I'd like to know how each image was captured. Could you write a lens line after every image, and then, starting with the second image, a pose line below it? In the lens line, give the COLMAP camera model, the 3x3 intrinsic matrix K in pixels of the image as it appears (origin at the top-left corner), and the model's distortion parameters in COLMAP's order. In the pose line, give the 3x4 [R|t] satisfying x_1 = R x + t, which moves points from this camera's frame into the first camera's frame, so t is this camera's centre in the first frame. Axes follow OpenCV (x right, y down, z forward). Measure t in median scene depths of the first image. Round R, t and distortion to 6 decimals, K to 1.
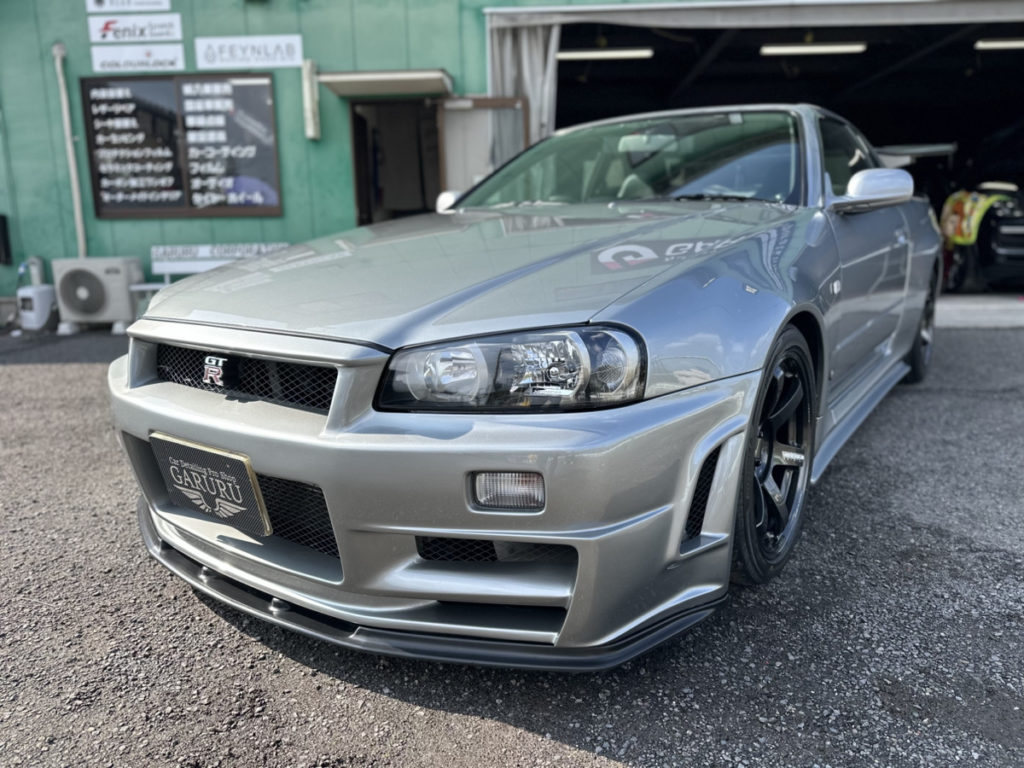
lens RADIAL K [[703.6, 0, 506.3], [0, 703.6, 388.3], [0, 0, 1]] dist [0.027239, -0.038930]
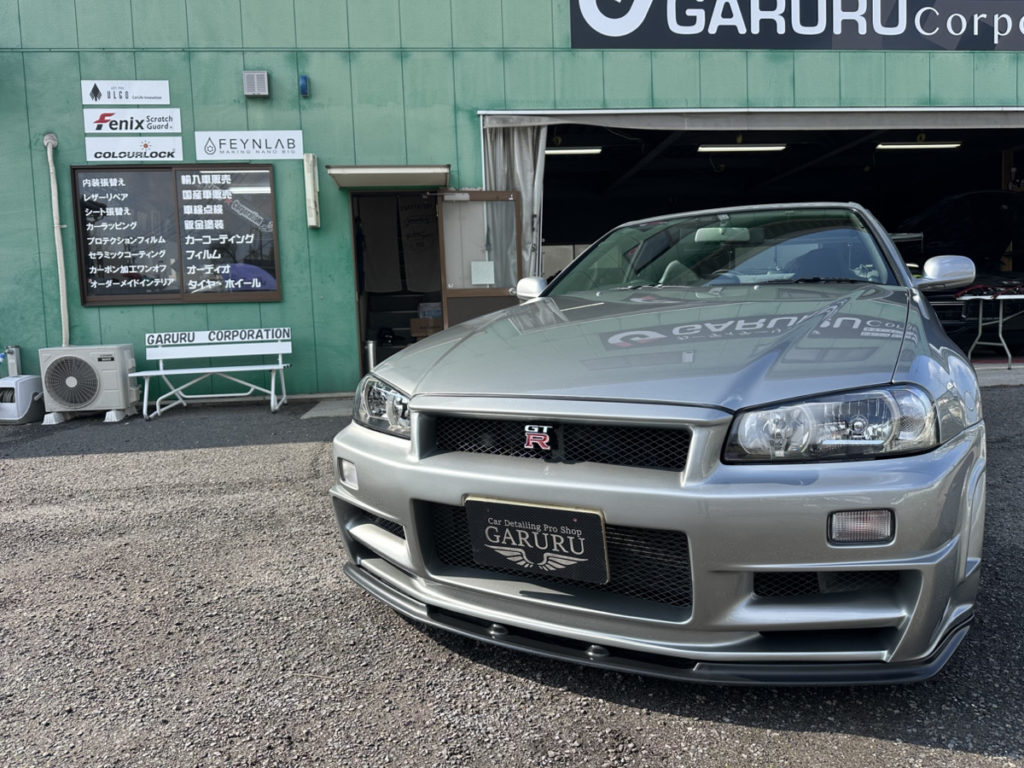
lens RADIAL K [[703.6, 0, 521.4], [0, 703.6, 385.5], [0, 0, 1]] dist [0.027239, -0.038930]
pose [[0.991755, -0.026017, 0.125480, -0.112132], [0.040429, 0.992691, -0.113714, 0.003936], [-0.121604, 0.117850, 0.985558, -0.020349]]
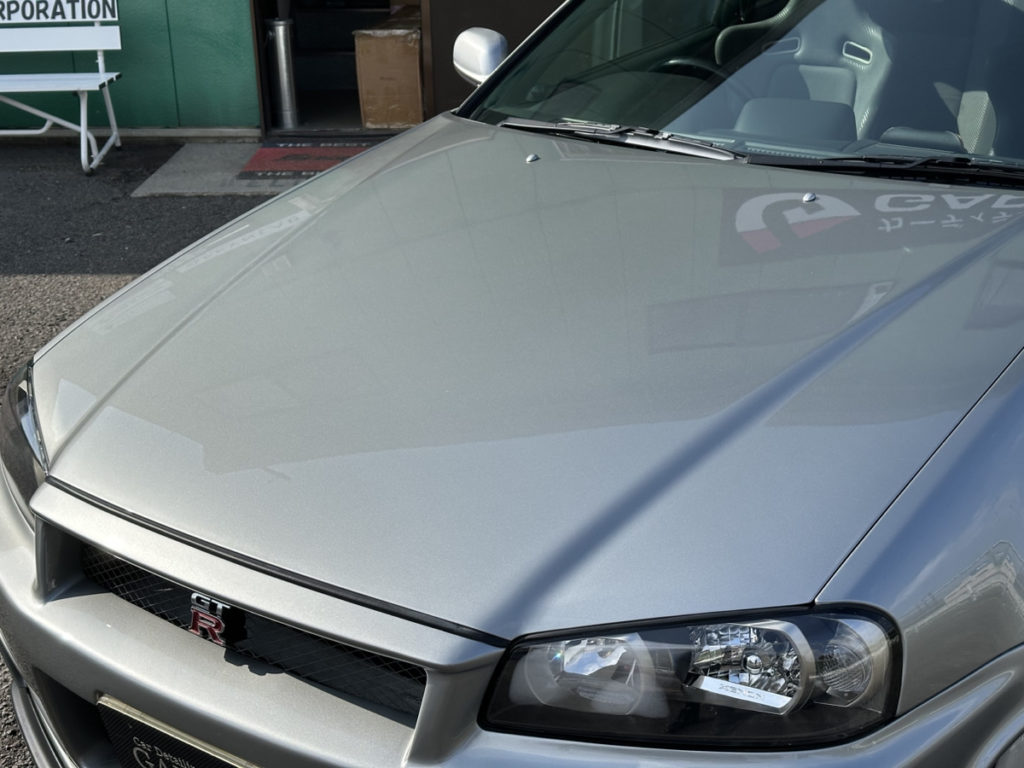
lens RADIAL K [[1443.2, 0, 508.4], [0, 1443.2, 379.1], [0, 0, 1]] dist [0.016485, 0.000000]
pose [[0.999875, -0.001235, -0.015793, -0.023684], [0.003599, 0.988599, 0.150527, -0.083907], [0.015427, -0.150565, 0.988480, -0.047622]]
